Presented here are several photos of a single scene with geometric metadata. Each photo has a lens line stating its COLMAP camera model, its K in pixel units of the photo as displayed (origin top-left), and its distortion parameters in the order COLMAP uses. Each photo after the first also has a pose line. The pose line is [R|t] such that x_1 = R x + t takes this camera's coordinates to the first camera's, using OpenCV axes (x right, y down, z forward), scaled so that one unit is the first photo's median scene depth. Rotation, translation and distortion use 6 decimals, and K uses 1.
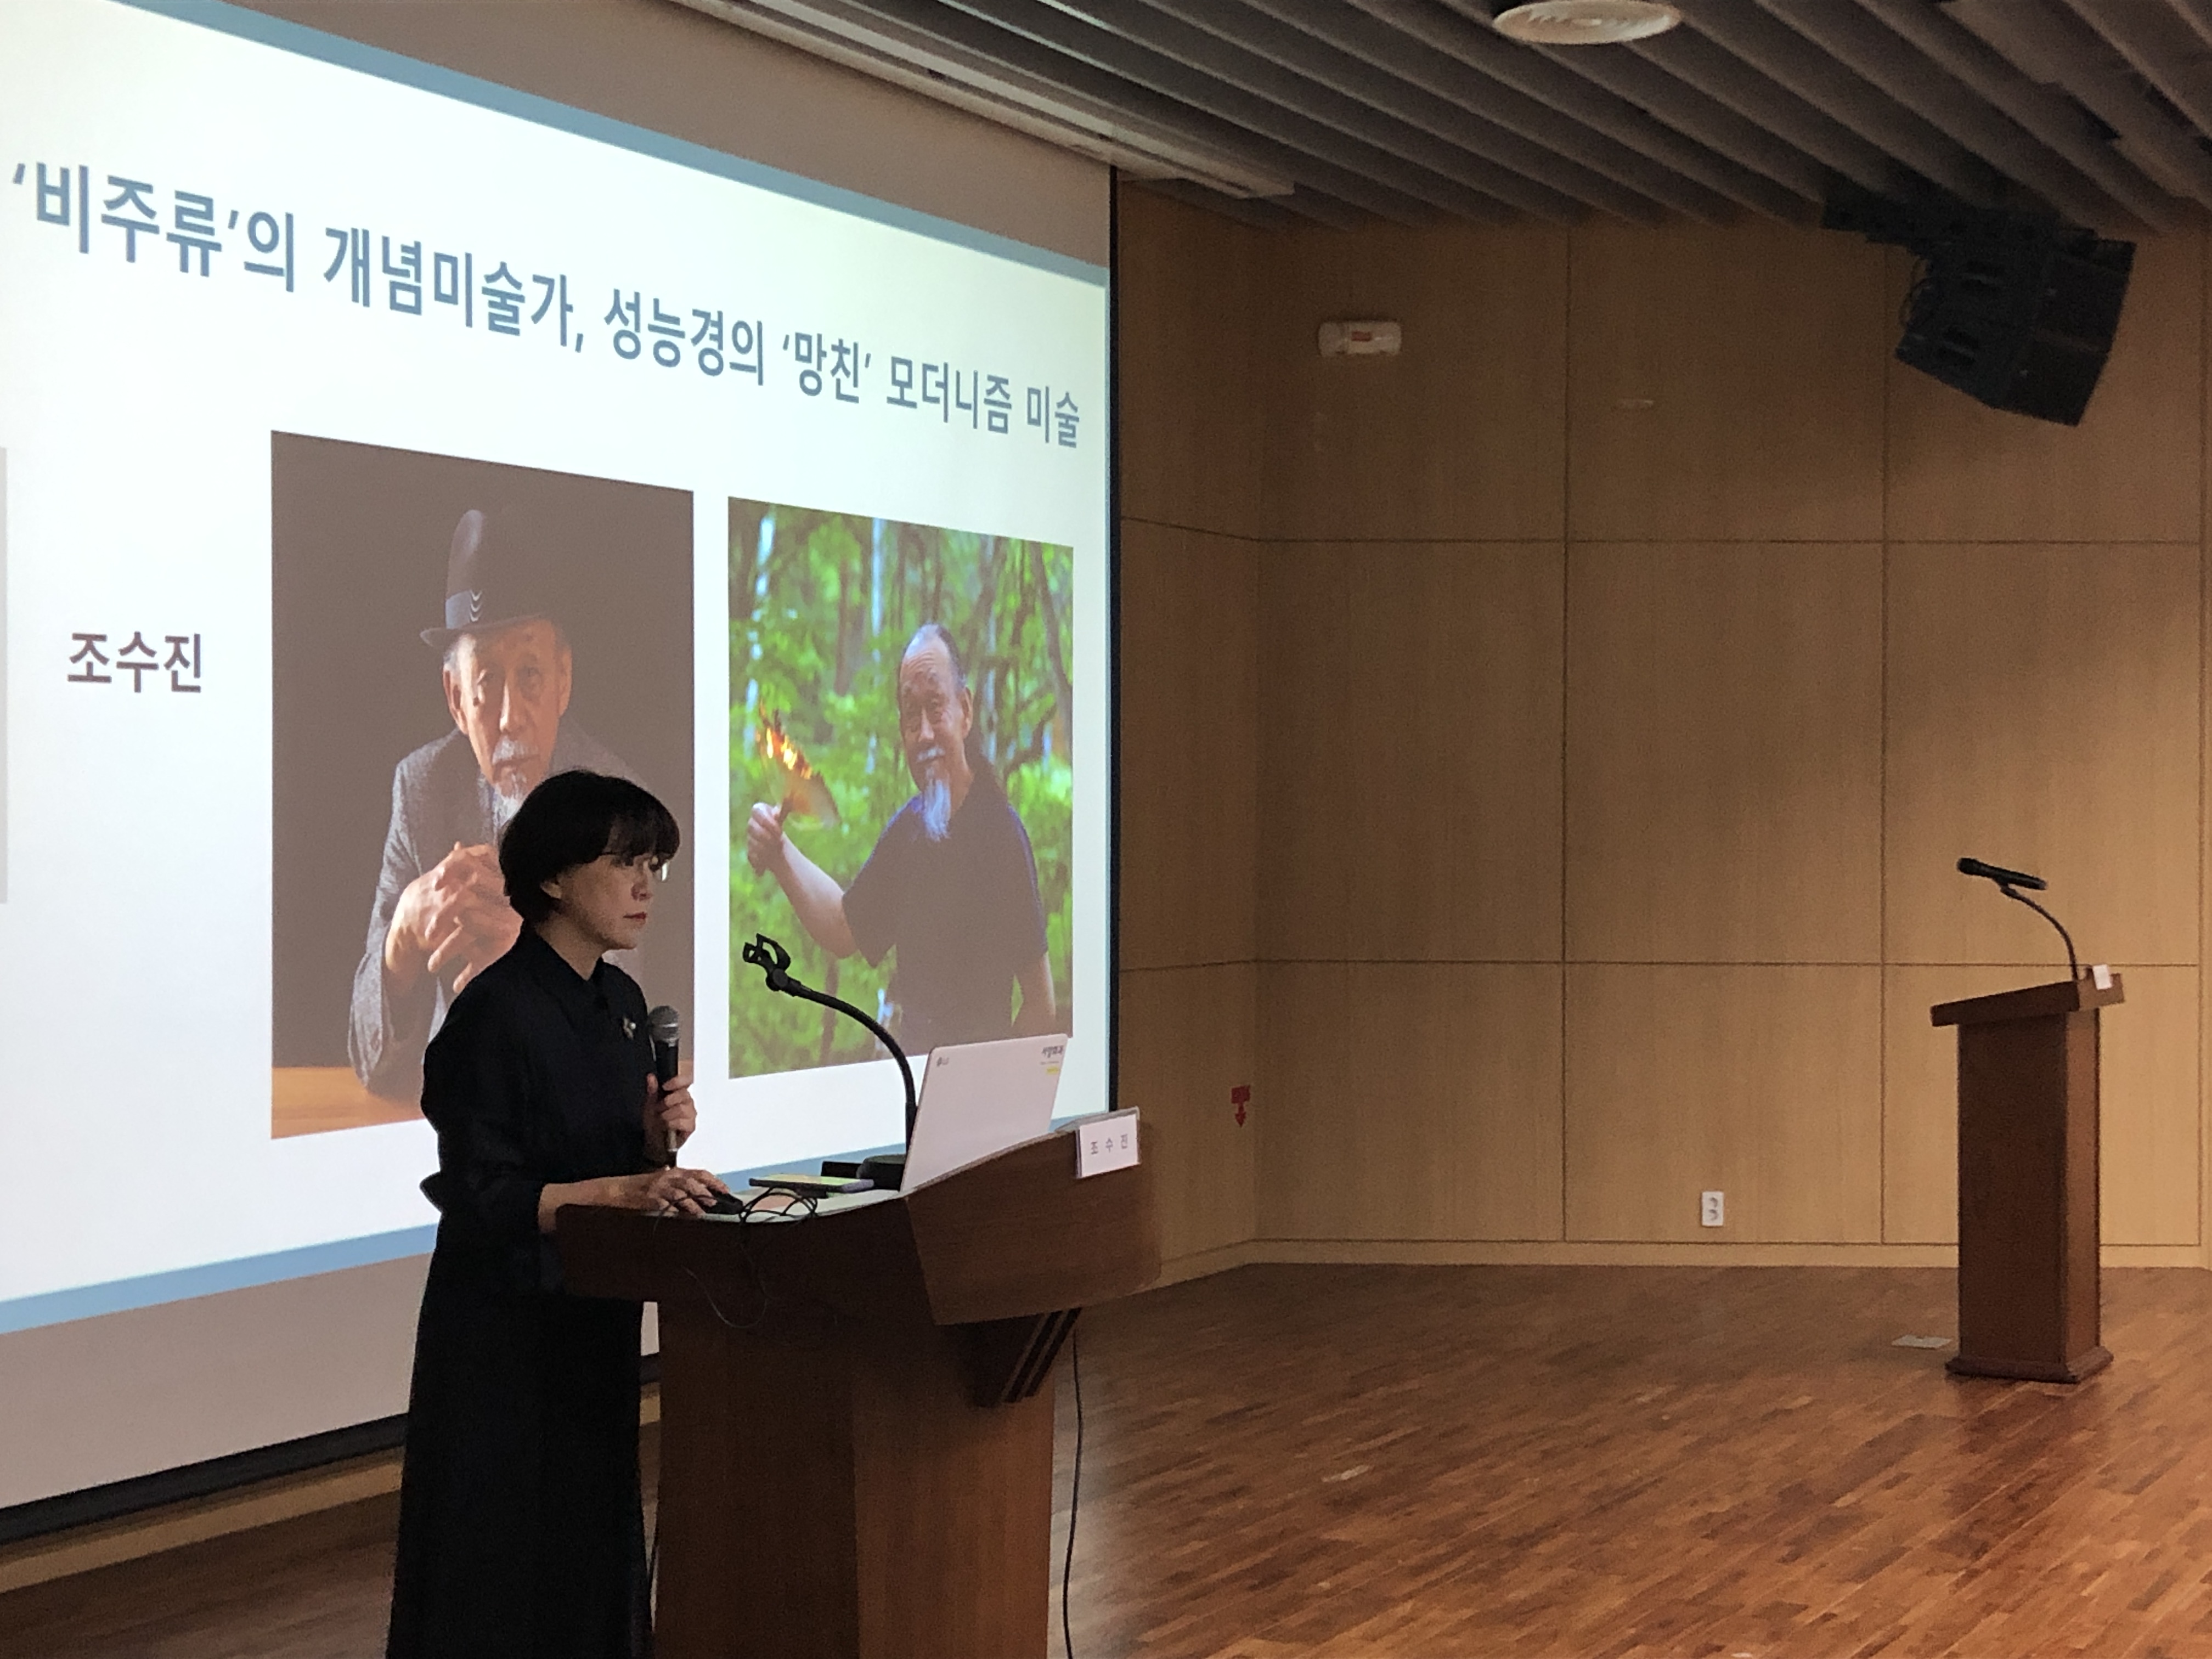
lens RADIAL K [[3366.8, 0, 1049.1], [0, 3366.8, 859.0], [0, 0, 1]] dist [0.044135, 0.000000]
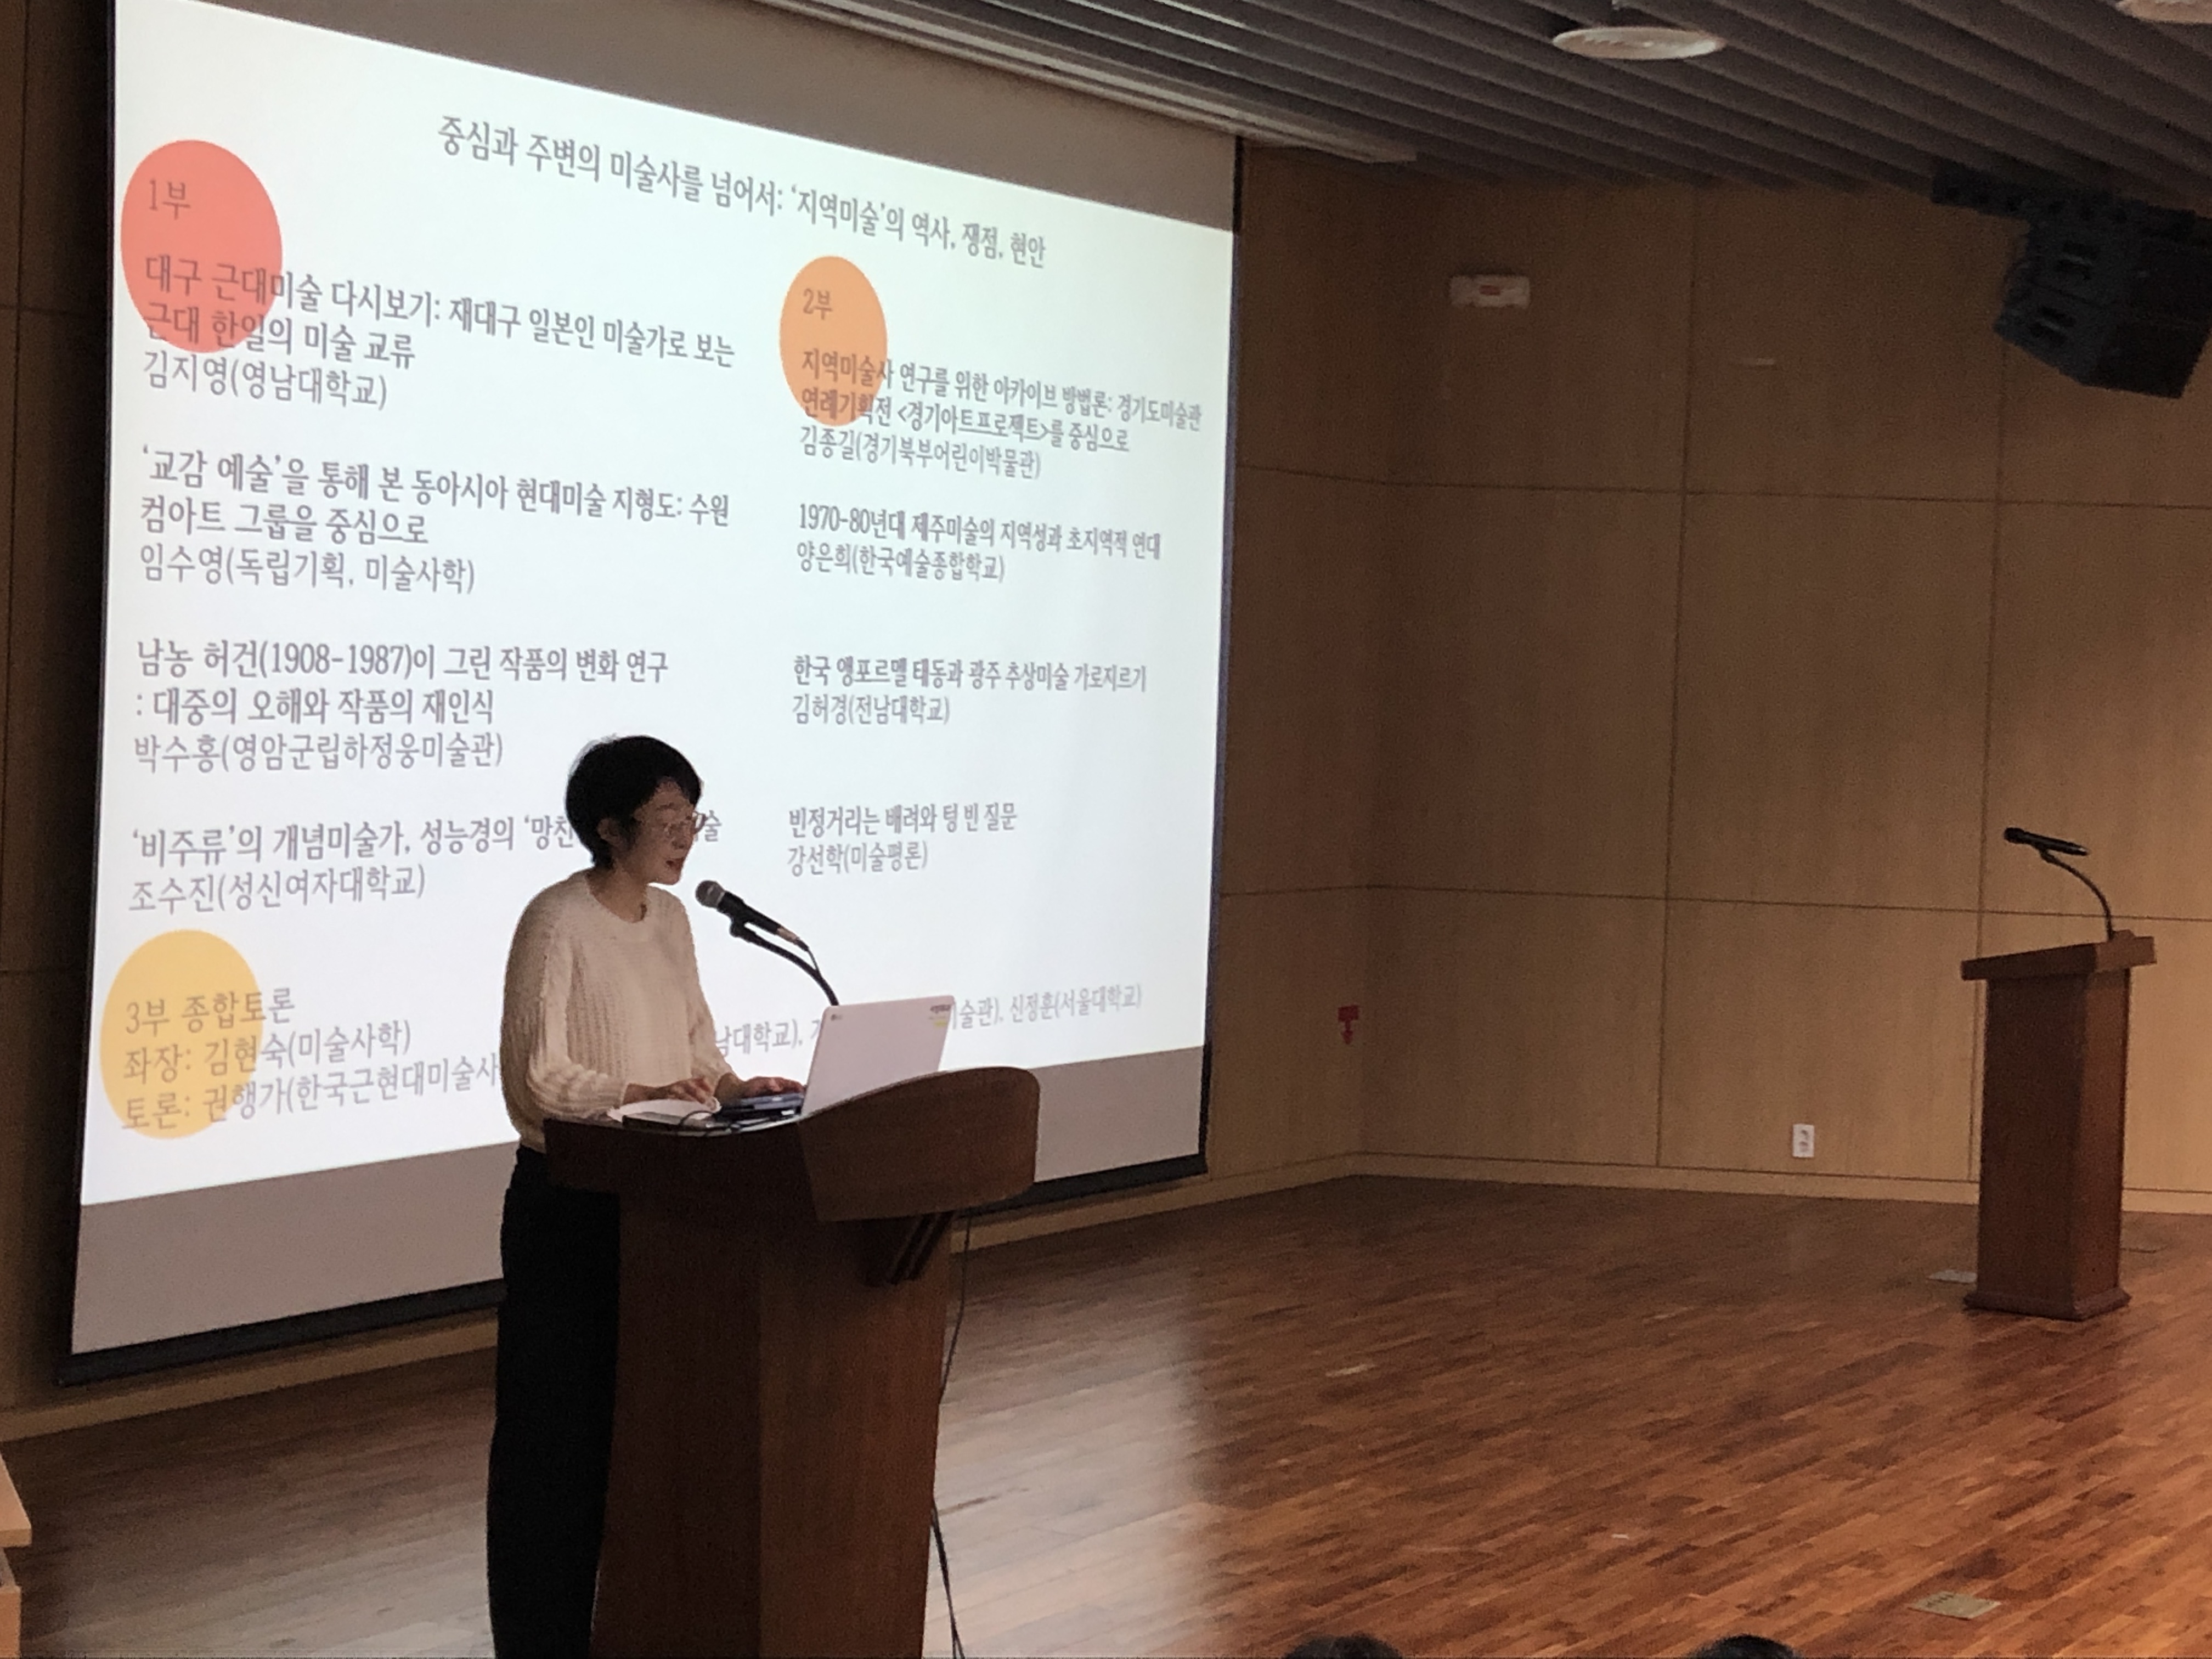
lens RADIAL K [[3636.6, 0, 1115.9], [0, 3636.6, 815.8], [0, 0, 1]] dist [0.073656, 0.000000]
pose [[0.997223, 0.035824, -0.065284, 0.069499], [-0.034056, 0.999028, 0.027990, -0.025330], [0.066224, -0.025689, 0.997474, -0.161706]]
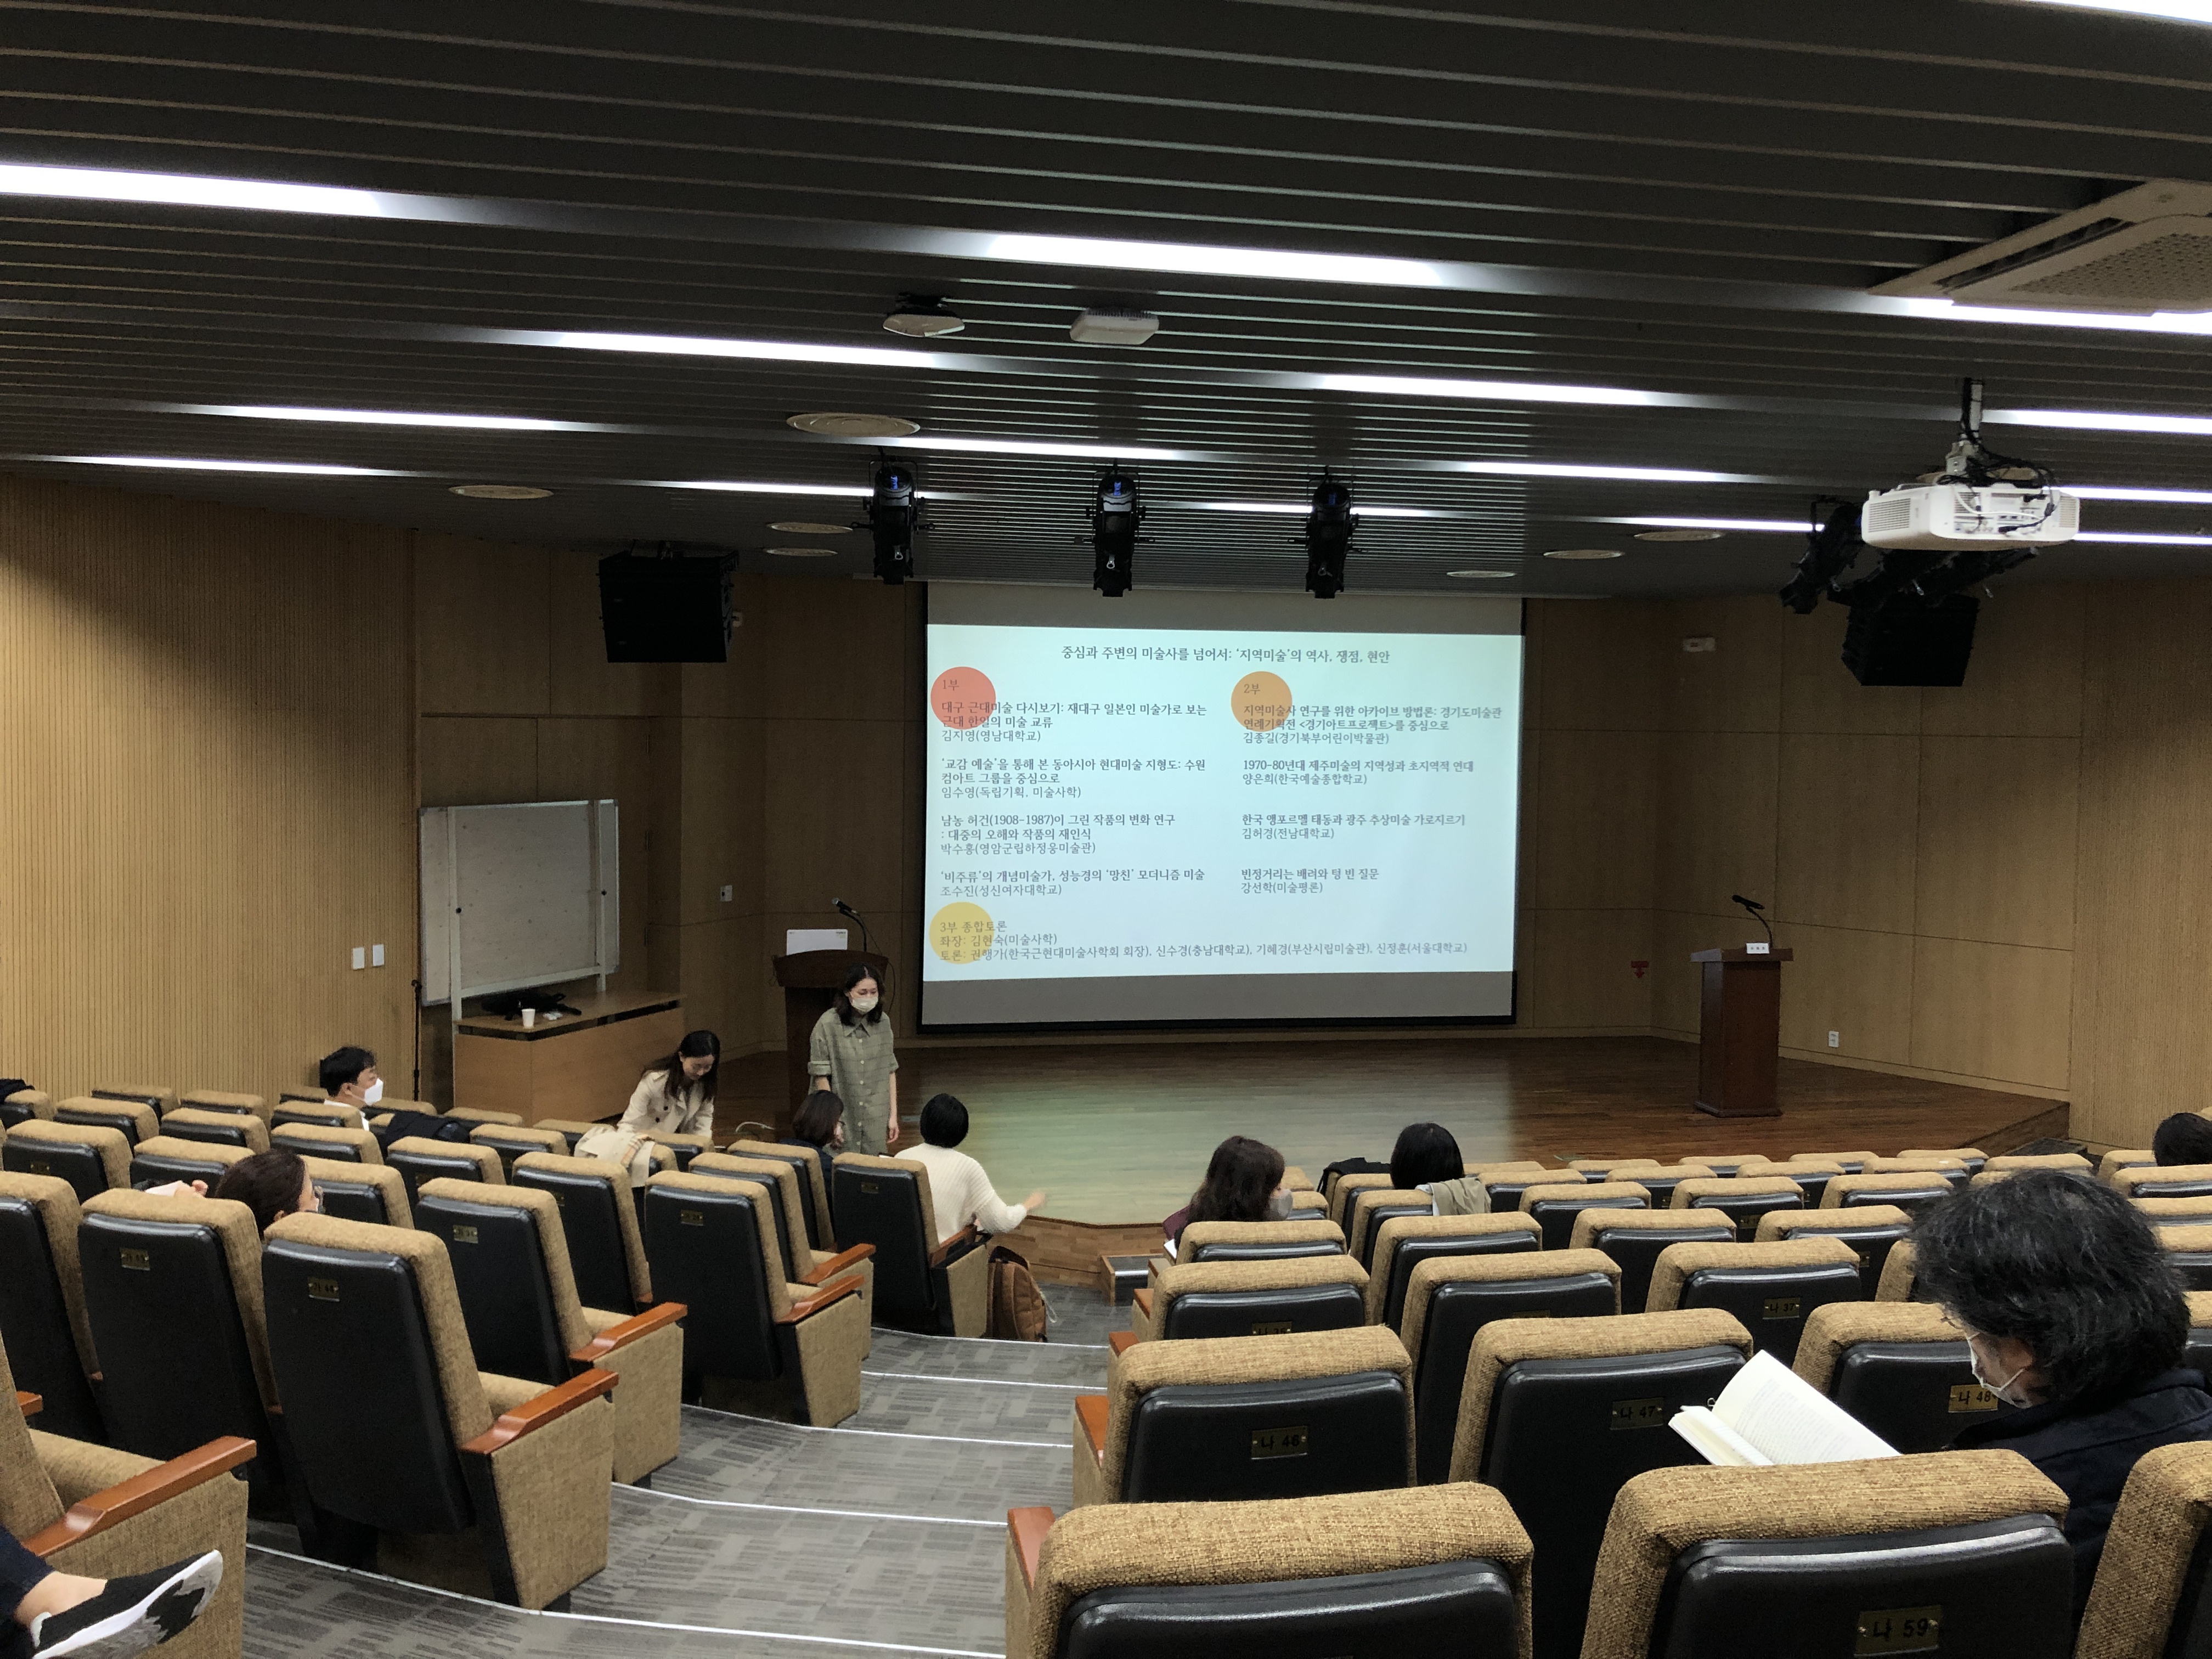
lens RADIAL K [[1798.0, 0, 1072.3], [0, 1798.0, 780.7], [0, 0, 1]] dist [0.016759, -0.017862]
pose [[0.629294, 0.031828, -0.776516, 0.968779], [-0.021685, 0.999491, 0.023393, -0.099171], [0.776865, 0.002118, 0.629664, -0.140599]]
